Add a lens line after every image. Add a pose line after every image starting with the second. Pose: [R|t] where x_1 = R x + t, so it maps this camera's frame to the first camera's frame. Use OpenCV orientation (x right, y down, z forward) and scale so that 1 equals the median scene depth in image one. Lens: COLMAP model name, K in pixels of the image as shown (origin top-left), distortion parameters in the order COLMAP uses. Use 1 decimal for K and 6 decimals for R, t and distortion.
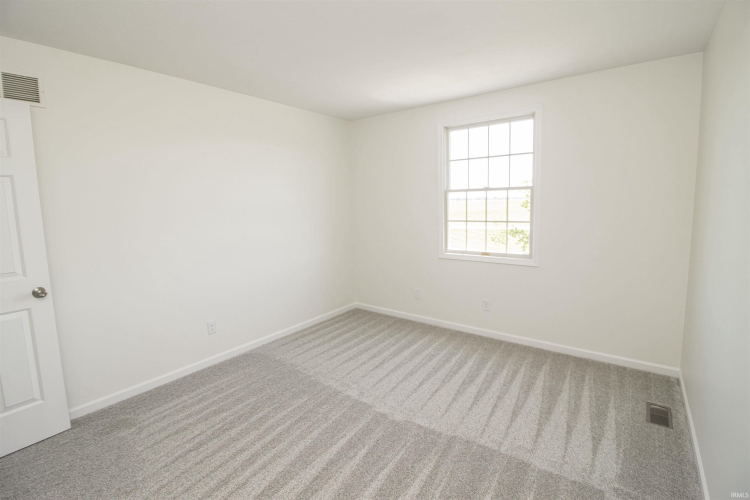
lens RADIAL K [[355.2, 0, 379.9], [0, 355.2, 248.6], [0, 0, 1]] dist [-0.001698, -0.003203]
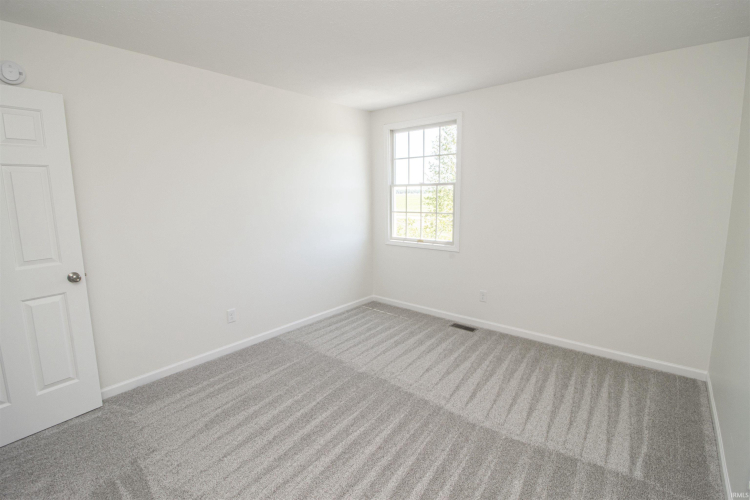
lens RADIAL K [[355.2, 0, 379.0], [0, 355.2, 248.1], [0, 0, 1]] dist [-0.001698, -0.003203]
pose [[0.998207, 0.017840, -0.057139, 0.213523], [-0.016816, 0.999690, 0.018364, 0.017995], [0.057449, -0.017370, 0.998197, -0.149516]]
